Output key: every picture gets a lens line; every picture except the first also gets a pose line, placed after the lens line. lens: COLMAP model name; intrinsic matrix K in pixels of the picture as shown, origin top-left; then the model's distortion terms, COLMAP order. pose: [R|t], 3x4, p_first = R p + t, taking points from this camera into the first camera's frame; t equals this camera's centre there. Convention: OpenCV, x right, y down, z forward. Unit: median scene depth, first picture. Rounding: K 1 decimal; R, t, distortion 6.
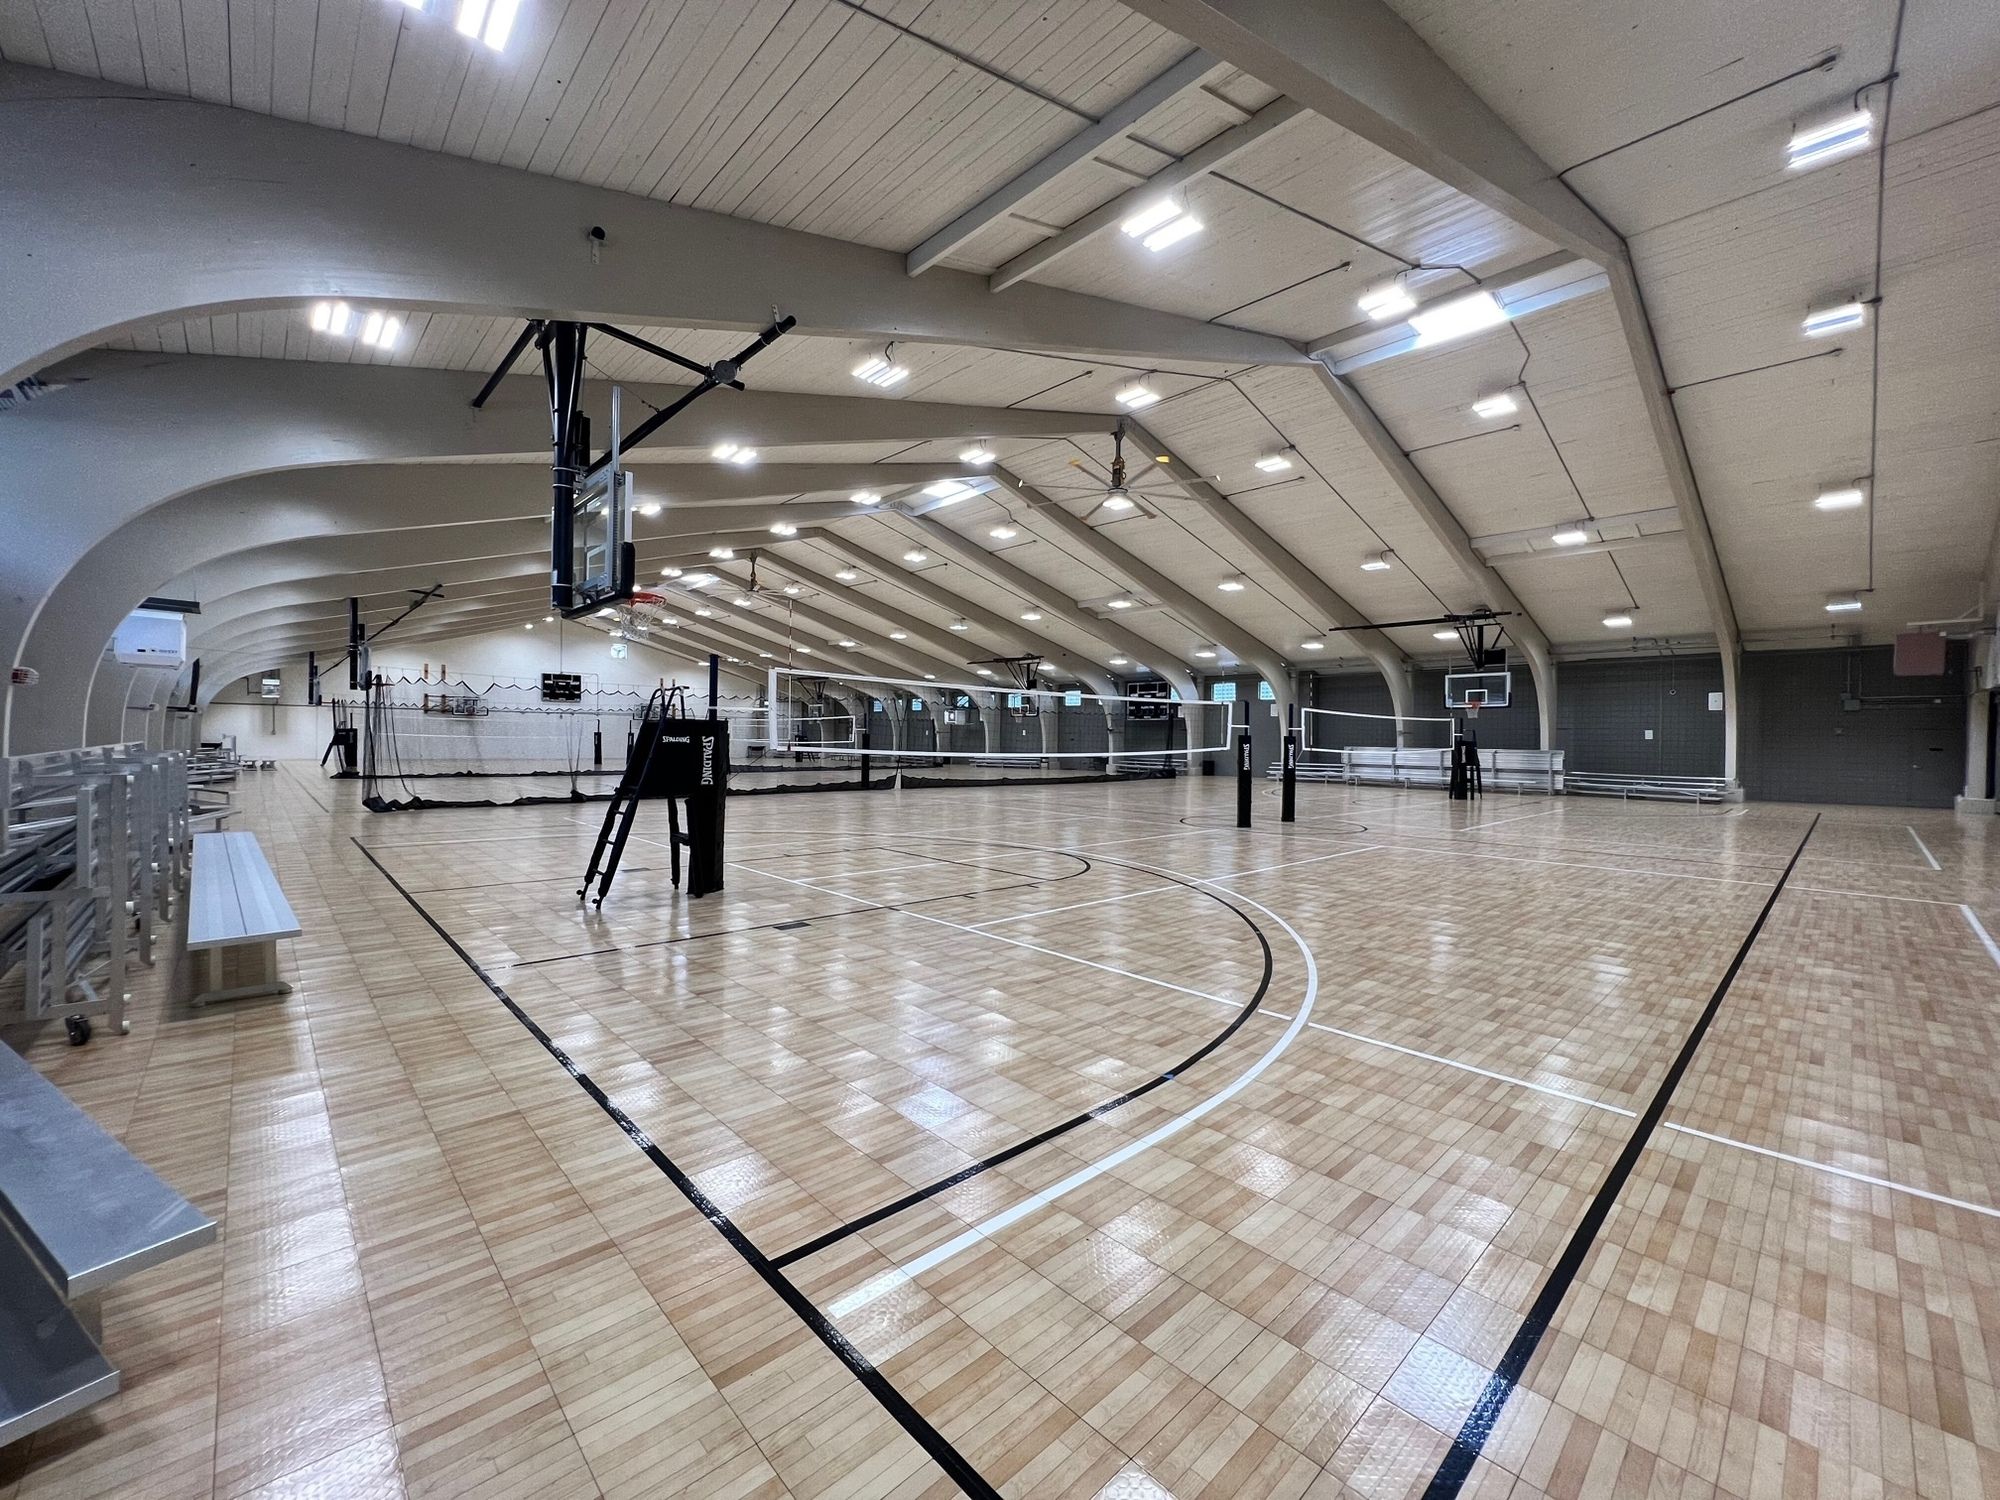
lens RADIAL K [[792.9, 0, 1000.0], [0, 792.9, 750.0], [0, 0, 1]] dist [-0.008520, 0.000170]
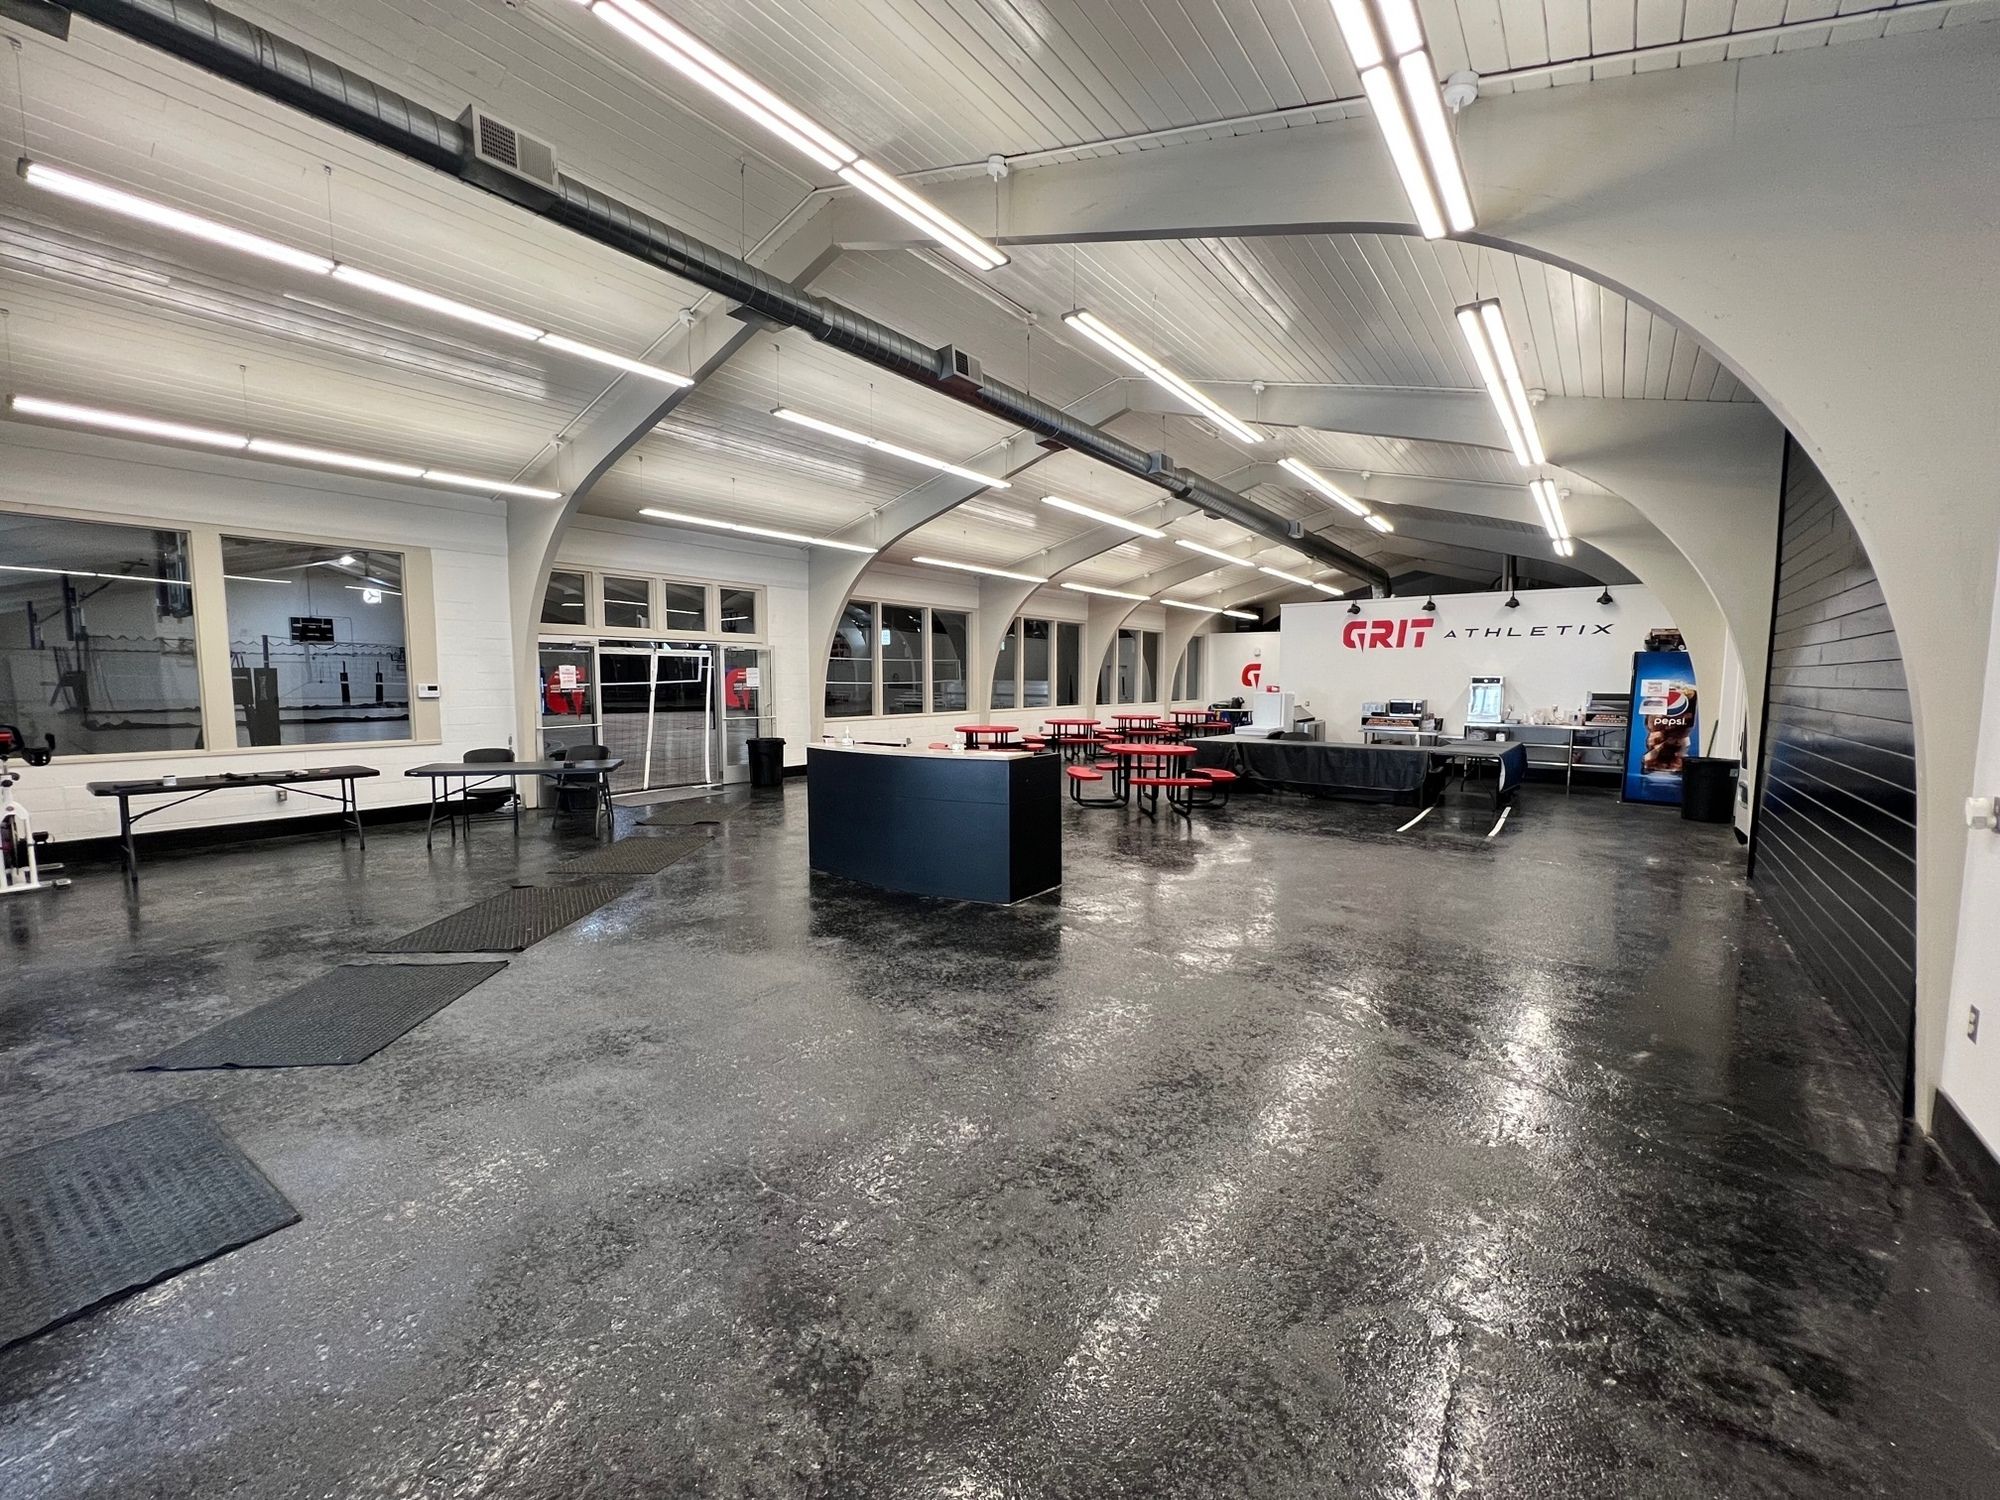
lens RADIAL K [[792.9, 0, 1000.0], [0, 792.9, 750.0], [0, 0, 1]] dist [-0.008520, 0.000170]
pose [[0.987762, -0.019811, 0.154707, 0.247096], [0.007411, 0.996742, 0.080316, 0.003794], [-0.155794, -0.078186, 0.984690, -0.256289]]
